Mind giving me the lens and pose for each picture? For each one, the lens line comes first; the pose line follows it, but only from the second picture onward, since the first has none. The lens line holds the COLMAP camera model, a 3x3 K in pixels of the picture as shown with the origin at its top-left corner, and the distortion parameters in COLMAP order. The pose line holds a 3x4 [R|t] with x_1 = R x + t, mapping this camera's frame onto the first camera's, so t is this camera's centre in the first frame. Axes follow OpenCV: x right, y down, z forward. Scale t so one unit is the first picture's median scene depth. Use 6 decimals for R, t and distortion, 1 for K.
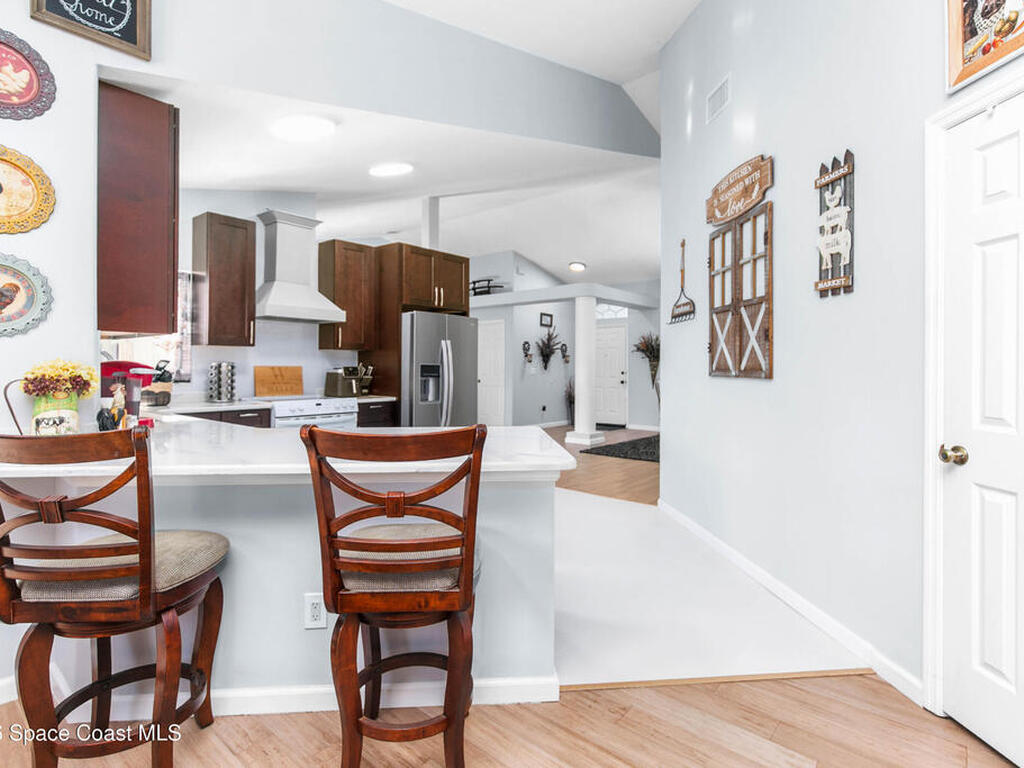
lens RADIAL K [[528.3, 0, 513.5], [0, 528.3, 364.0], [0, 0, 1]] dist [0.010699, -0.002673]
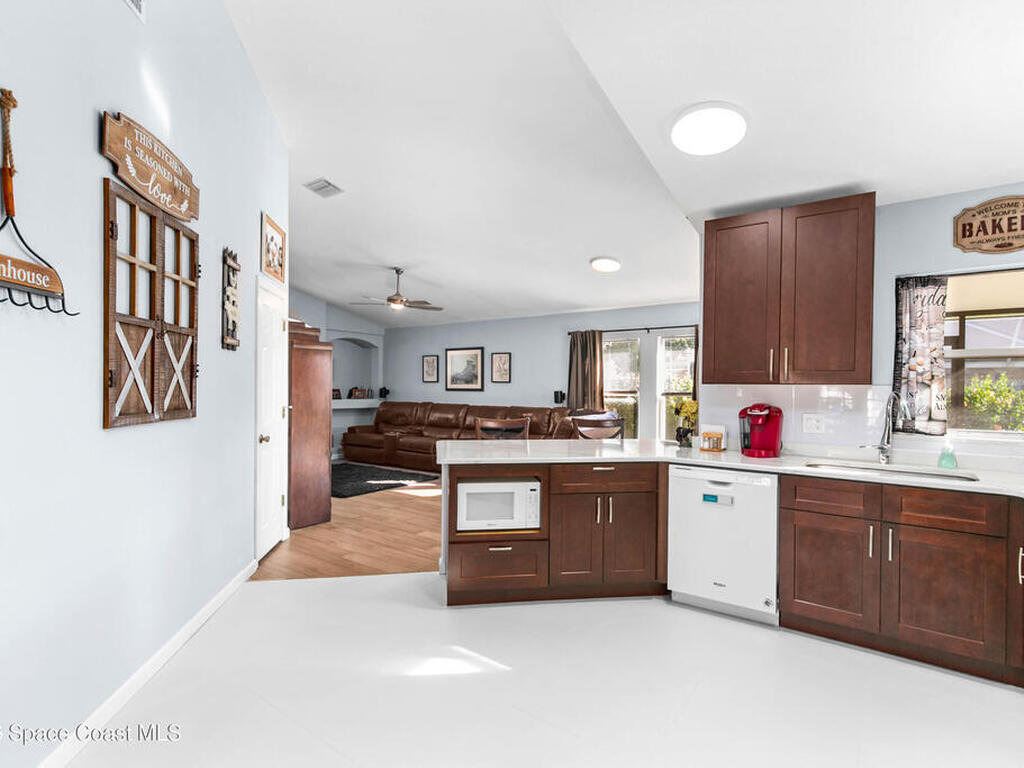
lens RADIAL K [[528.3, 0, 516.3], [0, 528.3, 386.9], [0, 0, 1]] dist [0.010699, -0.002673]
pose [[-0.997990, -0.011924, -0.062244, -0.026360], [-0.011990, 0.999928, 0.000683, -0.020353], [0.062232, 0.001428, -0.998061, 1.201347]]
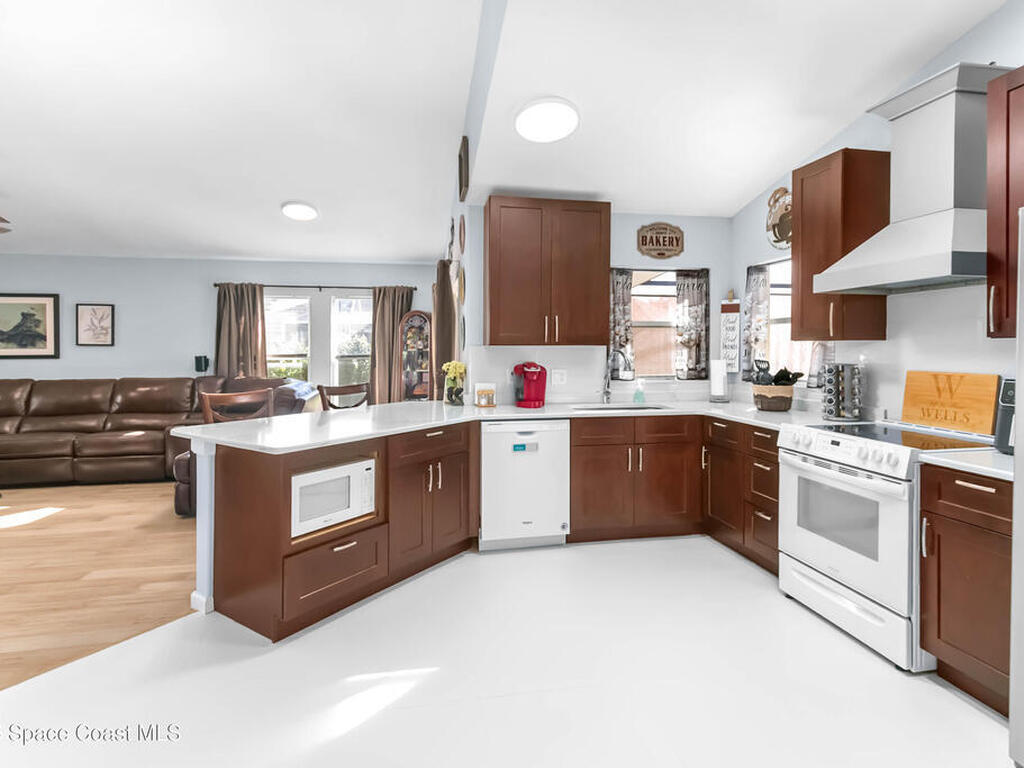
lens RADIAL K [[528.3, 0, 529.8], [0, 528.3, 352.4], [0, 0, 1]] dist [0.010699, -0.002673]
pose [[-0.632800, 0.002358, -0.774312, 0.241785], [0.001485, 0.999997, 0.001831, -0.018067], [0.774314, 0.000009, -0.632801, 1.039700]]
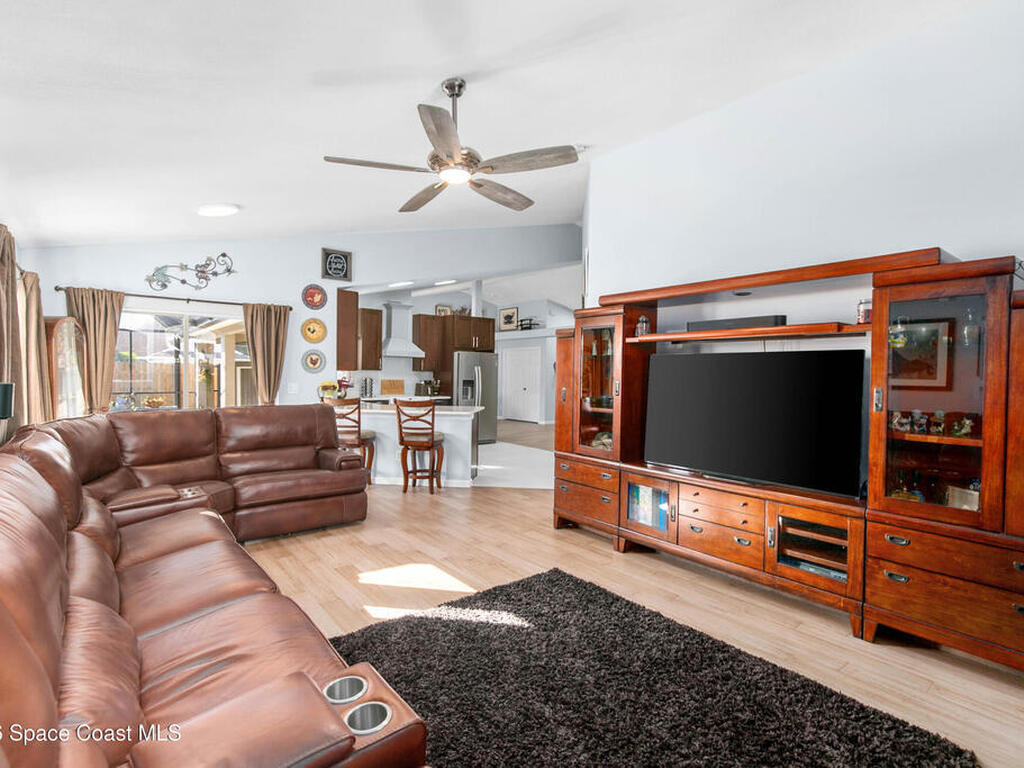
lens RADIAL K [[528.3, 0, 501.7], [0, 528.3, 392.2], [0, 0, 1]] dist [0.010699, -0.002673]
pose [[0.974158, 0.017021, -0.225225, 0.395995], [-0.008753, 0.999252, 0.037659, -0.027727], [0.225698, -0.034714, 0.973579, -0.828189]]
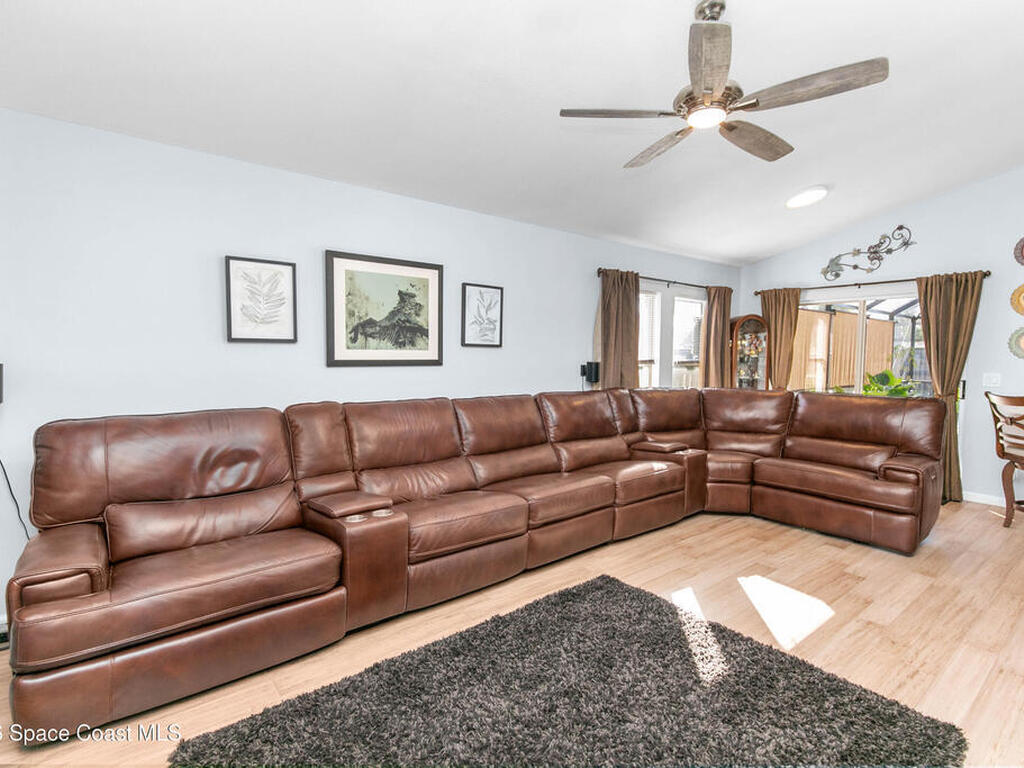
lens RADIAL K [[528.3, 0, 512.8], [0, 528.3, 383.8], [0, 0, 1]] dist [0.010699, -0.002673]
pose [[-0.223250, 0.046485, -0.973652, 0.742542], [-0.010760, 0.998684, 0.050148, -0.016319], [0.974702, 0.021672, -0.222456, -0.326585]]
